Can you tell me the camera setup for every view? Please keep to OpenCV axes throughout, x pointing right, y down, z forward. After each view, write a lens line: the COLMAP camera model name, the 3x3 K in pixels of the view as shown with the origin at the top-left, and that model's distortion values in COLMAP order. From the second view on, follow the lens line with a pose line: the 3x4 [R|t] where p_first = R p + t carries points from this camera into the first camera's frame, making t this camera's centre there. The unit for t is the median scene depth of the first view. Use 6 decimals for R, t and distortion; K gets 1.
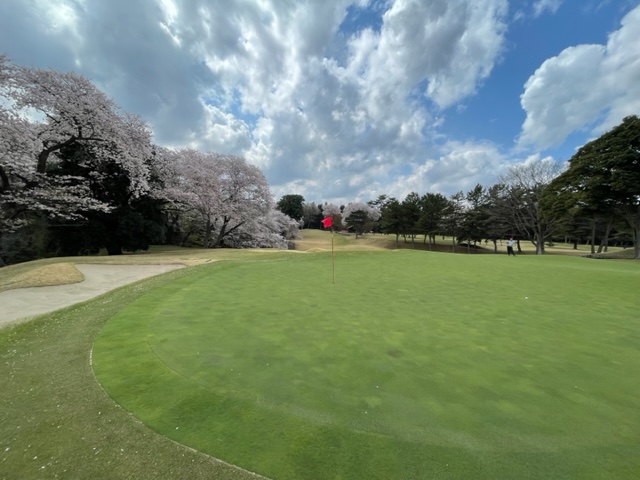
lens RADIAL K [[252.4, 0, 323.5], [0, 252.4, 240.5], [0, 0, 1]] dist [-0.001766, 0.000012]
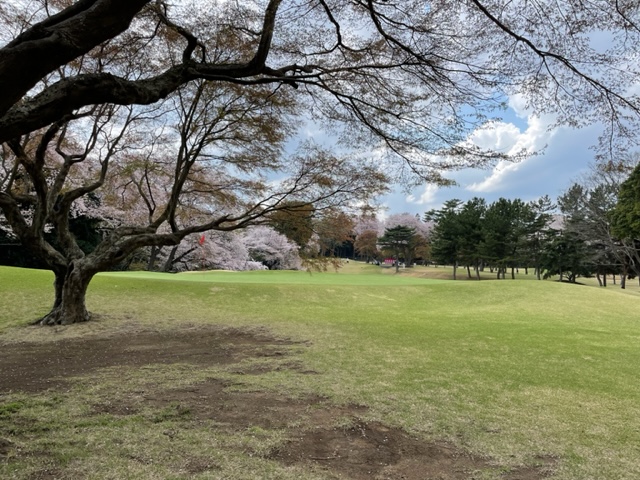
lens RADIAL K [[479.9, 0, 318.7], [0, 479.9, 240.0], [0, 0, 1]] dist [-0.007194, -0.005879]
pose [[0.990968, 0.001367, -0.134089, 0.134048], [-0.013114, 0.996143, -0.086760, 0.020316], [0.133453, 0.087735, 0.987164, -0.206911]]
